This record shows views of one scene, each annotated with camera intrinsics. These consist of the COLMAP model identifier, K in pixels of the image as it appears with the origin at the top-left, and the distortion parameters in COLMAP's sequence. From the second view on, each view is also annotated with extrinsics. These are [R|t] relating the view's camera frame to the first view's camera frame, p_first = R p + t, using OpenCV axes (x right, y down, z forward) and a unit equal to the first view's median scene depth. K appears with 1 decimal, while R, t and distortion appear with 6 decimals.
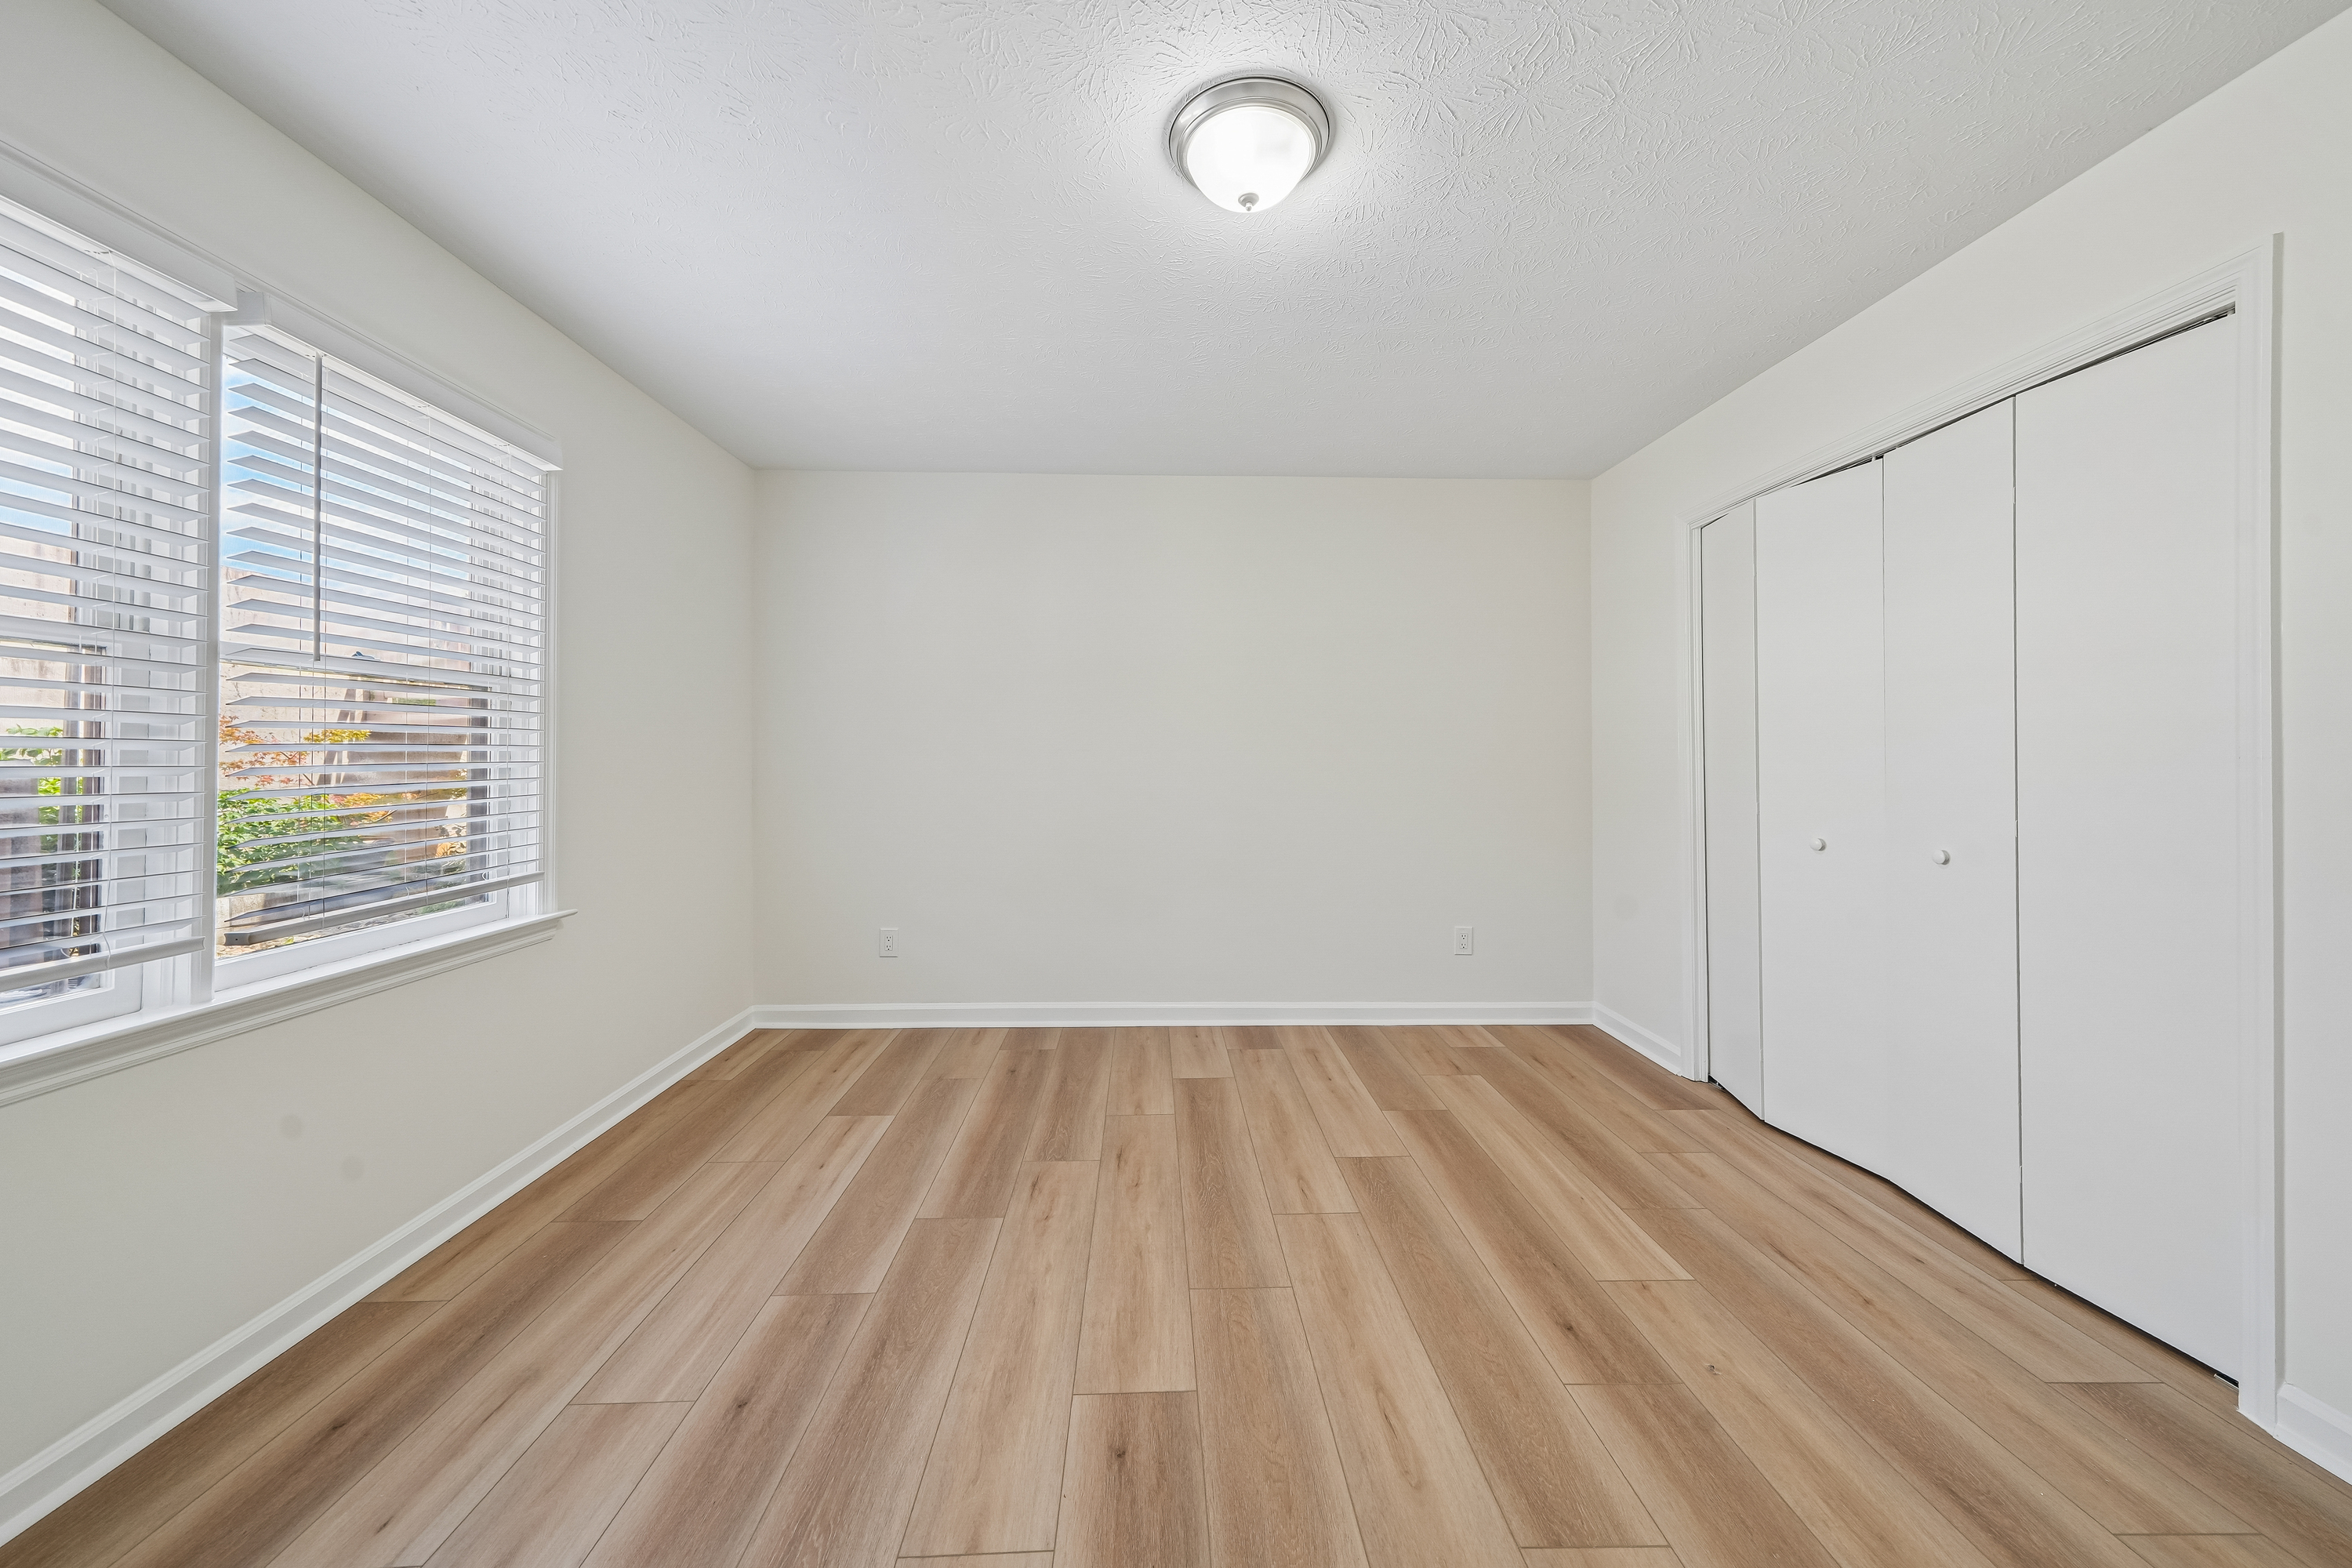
lens RADIAL K [[817.9, 0, 1166.9], [0, 817.9, 760.1], [0, 0, 1]] dist [-0.001573, 0.000402]
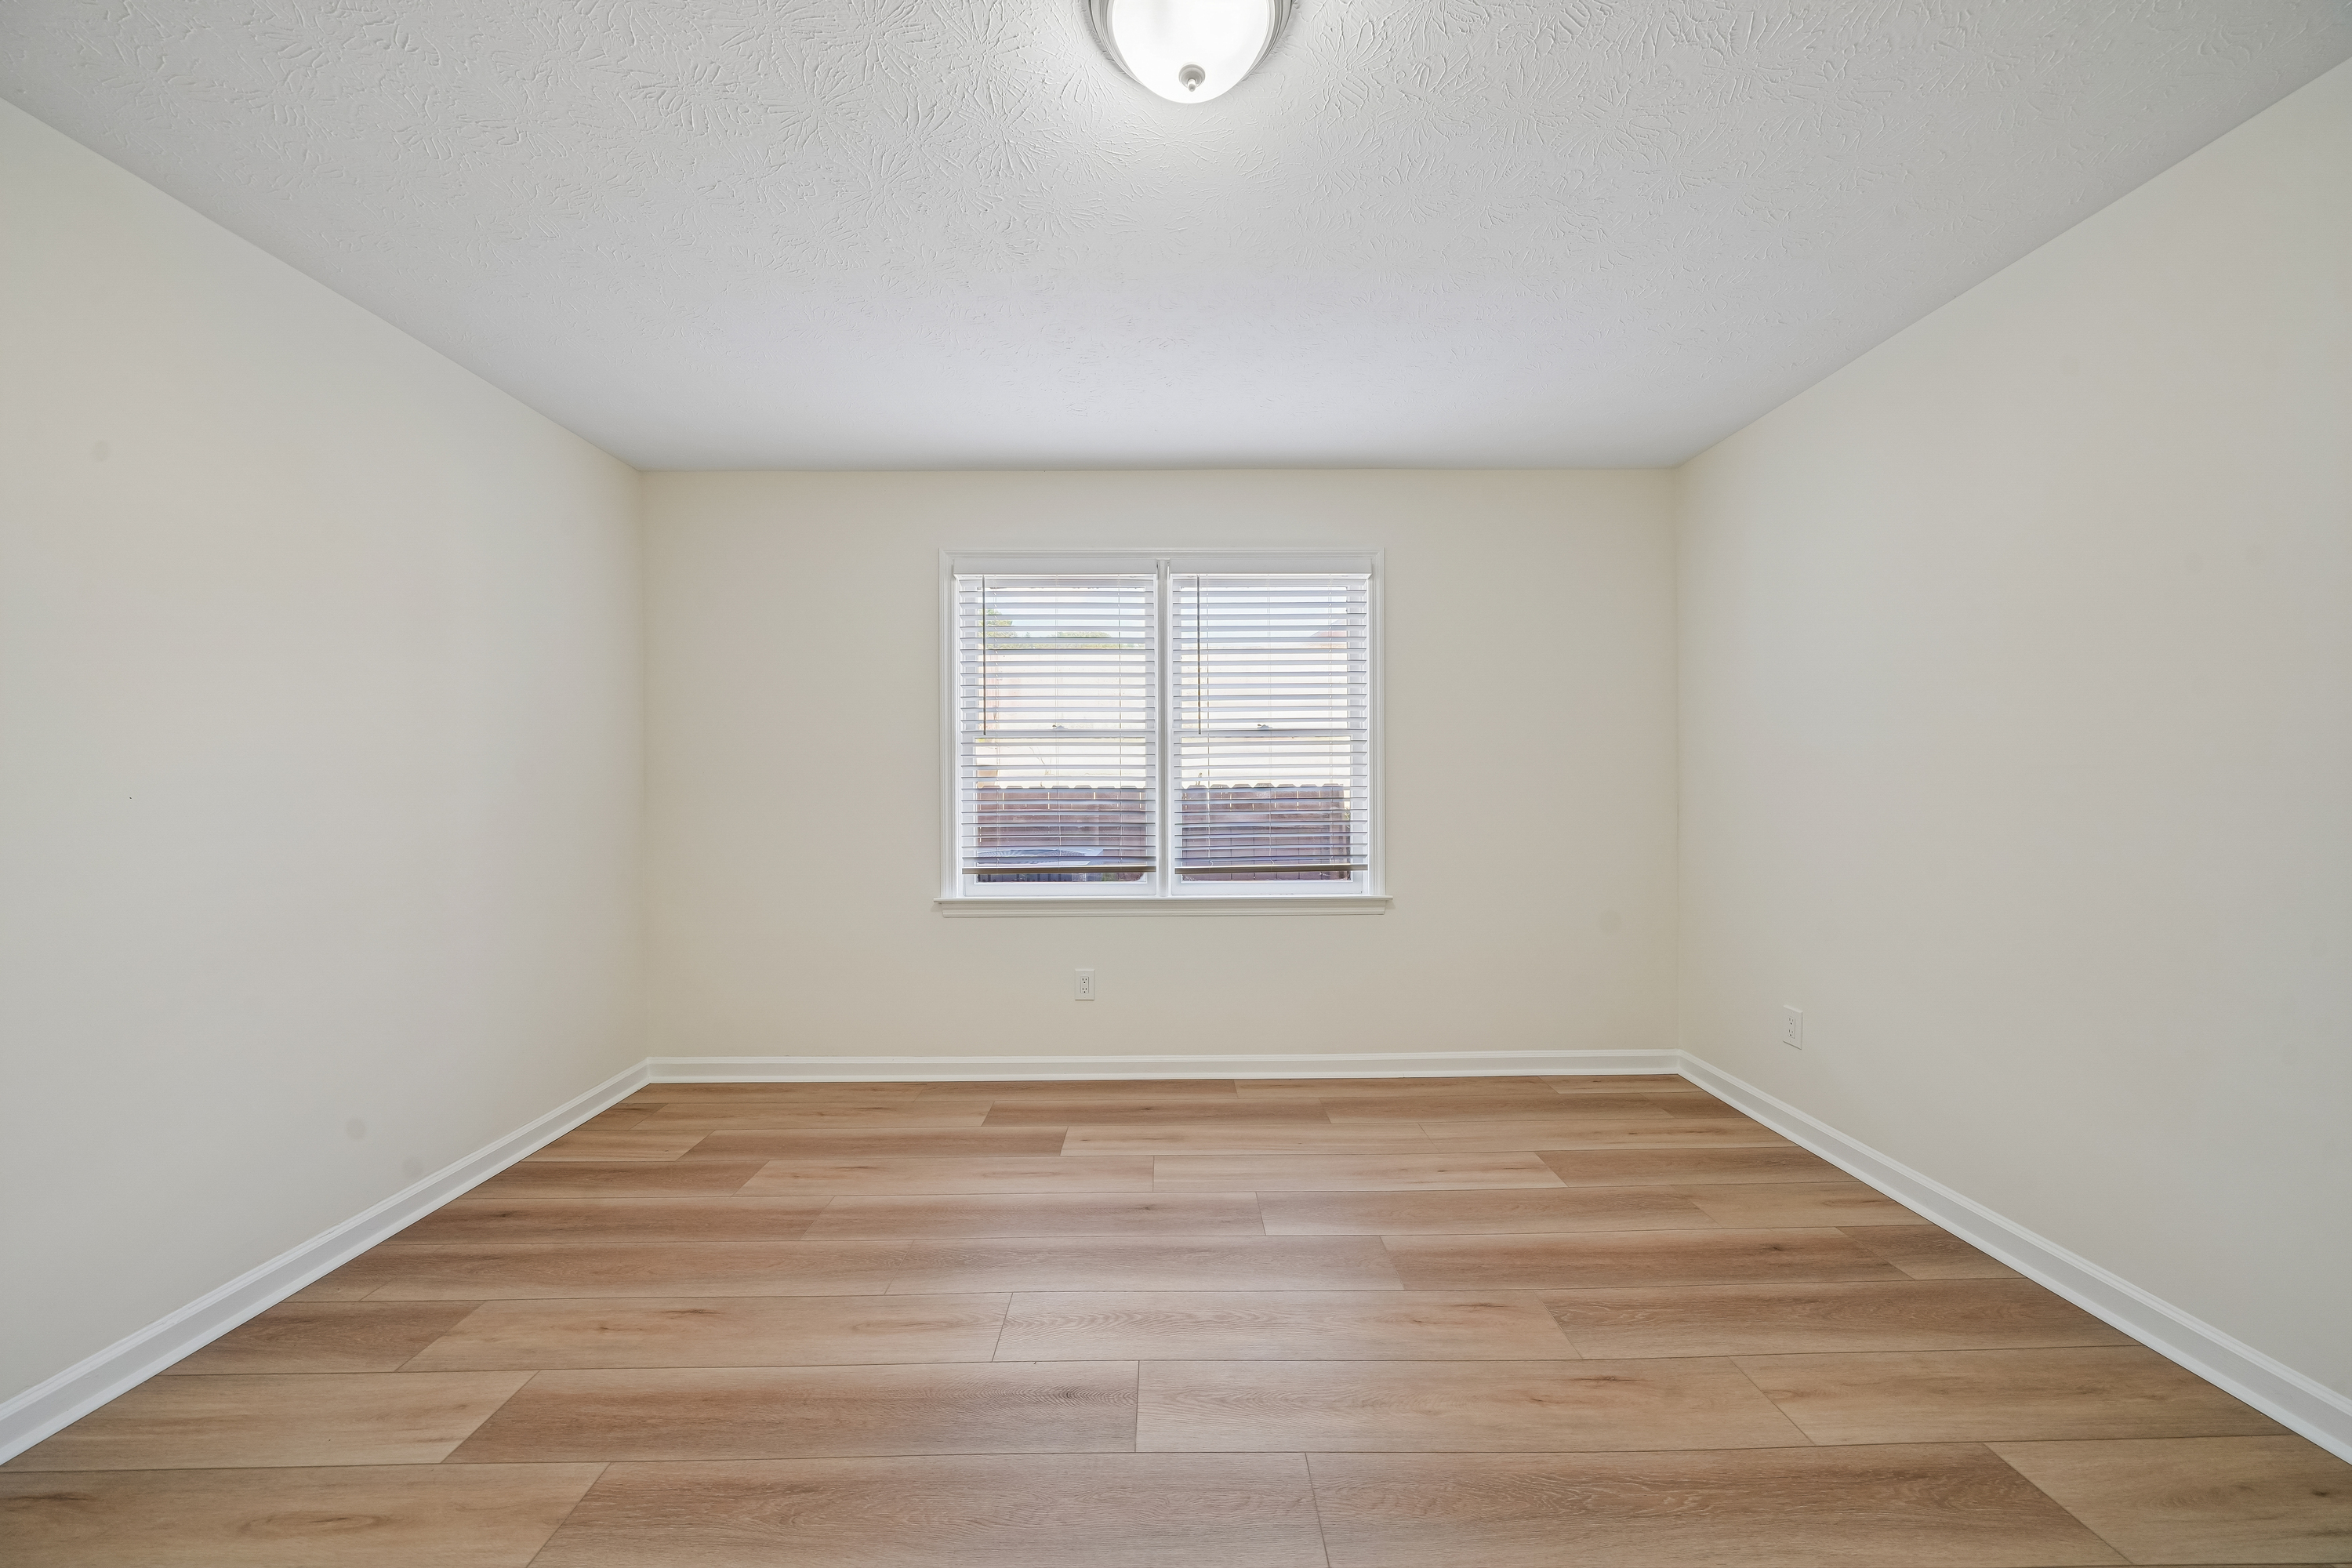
lens RADIAL K [[817.9, 0, 1190.3], [0, 817.9, 797.7], [0, 0, 1]] dist [-0.001573, 0.000402]
pose [[-0.017380, 0.015474, -0.999729, 0.585138], [0.006375, 0.999862, 0.015365, 0.001212], [0.999829, -0.006106, -0.017476, 0.656213]]
